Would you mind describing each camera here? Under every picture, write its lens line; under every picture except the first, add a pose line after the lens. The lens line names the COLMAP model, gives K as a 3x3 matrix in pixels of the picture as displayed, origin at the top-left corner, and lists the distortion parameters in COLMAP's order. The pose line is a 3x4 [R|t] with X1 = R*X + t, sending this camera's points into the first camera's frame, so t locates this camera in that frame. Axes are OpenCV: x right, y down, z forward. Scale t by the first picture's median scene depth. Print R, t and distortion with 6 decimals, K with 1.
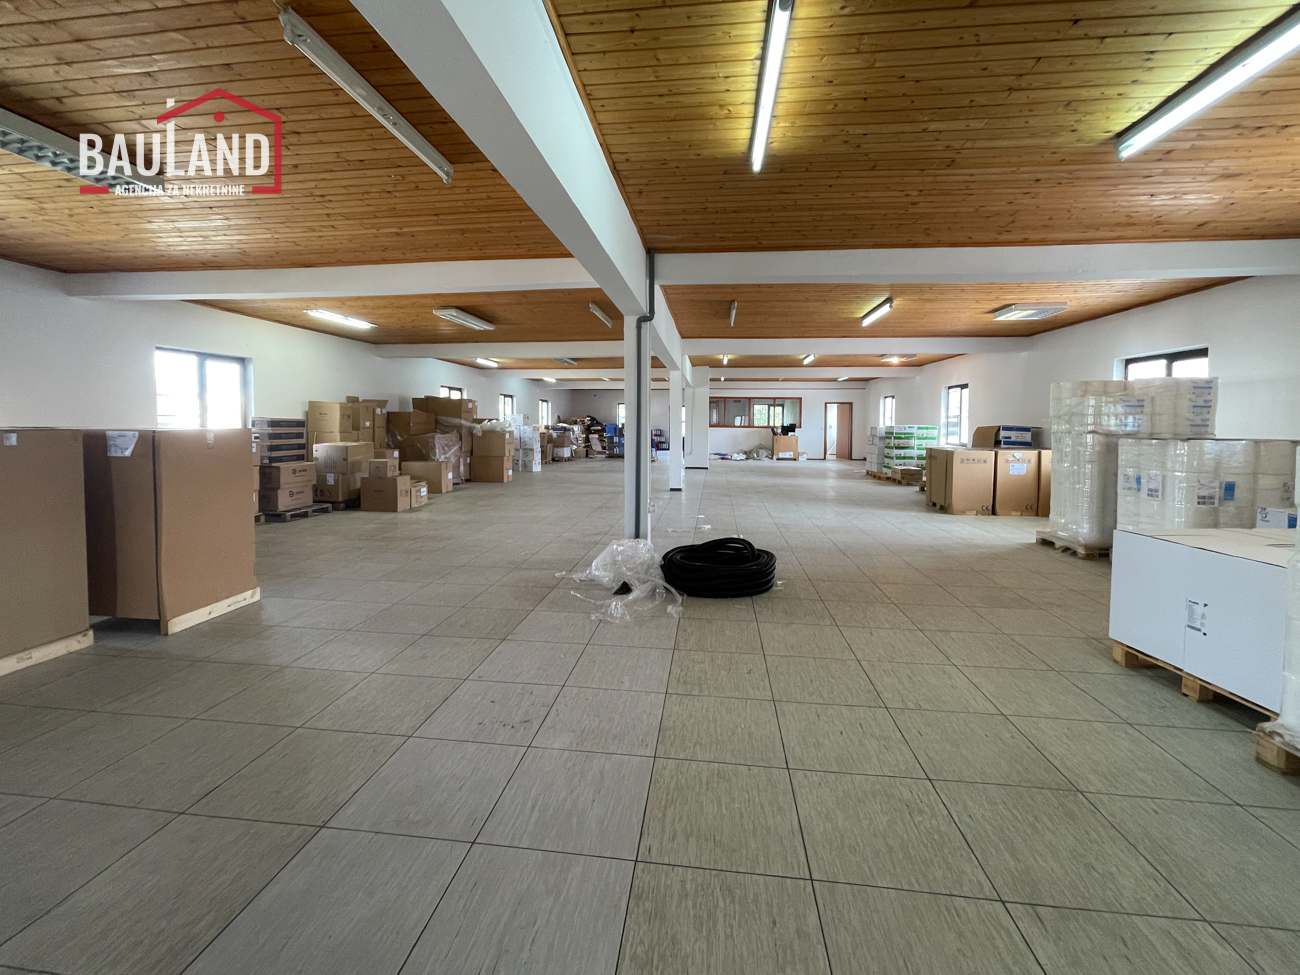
lens RADIAL K [[543.2, 0, 646.0], [0, 543.2, 446.4], [0, 0, 1]] dist [-0.004324, -0.000517]
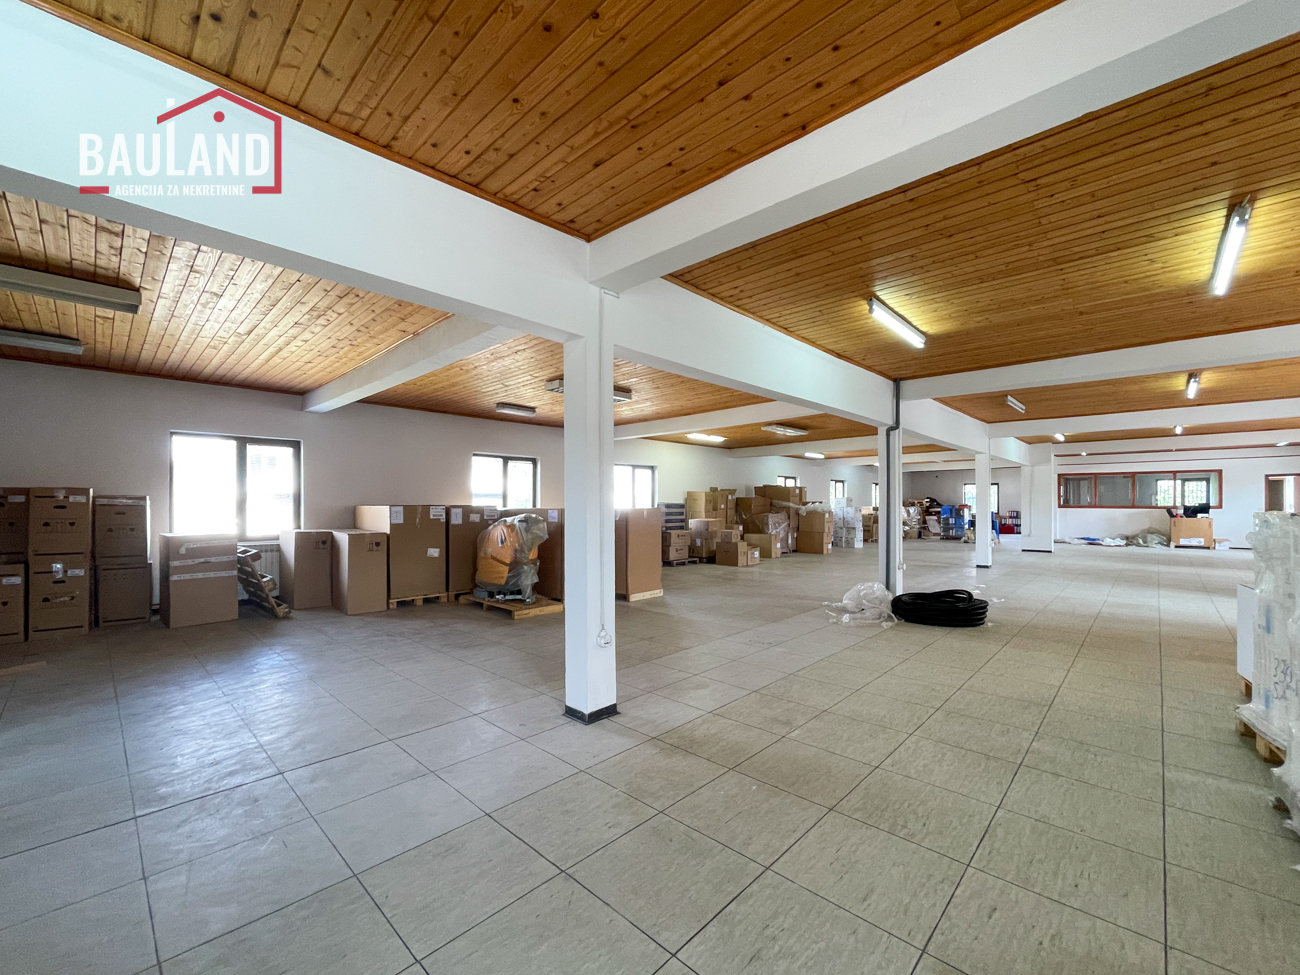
lens RADIAL K [[543.2, 0, 641.6], [0, 543.2, 500.2], [0, 0, 1]] dist [-0.004324, -0.000517]
pose [[0.800511, -0.014715, -0.599138, 0.164232], [-0.018155, 0.998644, -0.048784, 0.015117], [0.599043, 0.049929, 0.799158, -0.255487]]
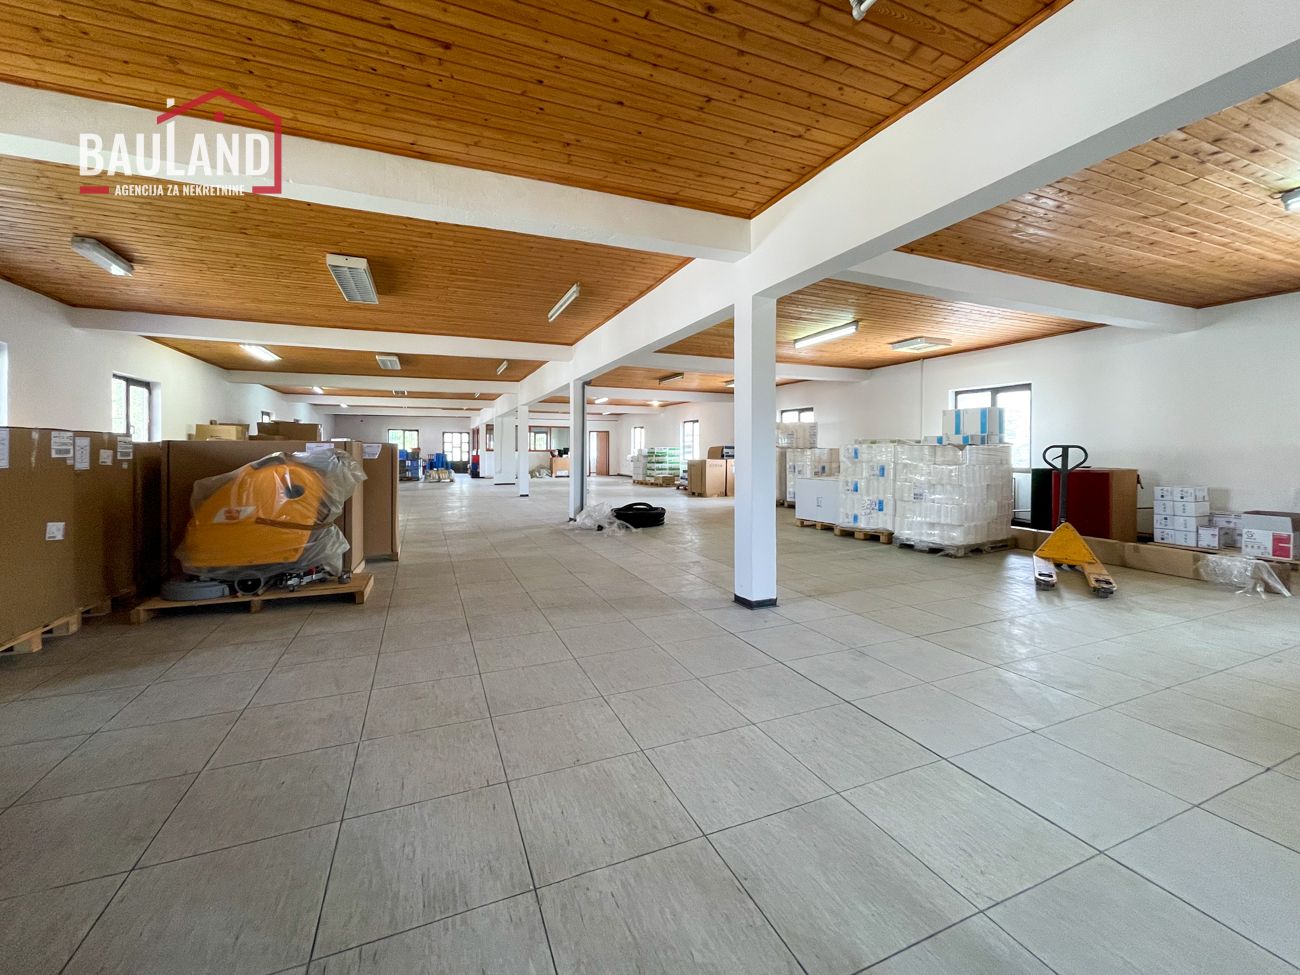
lens RADIAL K [[543.2, 0, 649.7], [0, 543.2, 460.8], [0, 0, 1]] dist [-0.004324, -0.000517]
pose [[0.863230, -0.015976, 0.504559, -0.371405], [0.028325, 0.999457, -0.016815, 0.027560], [-0.504016, 0.028807, 0.863214, -0.321700]]
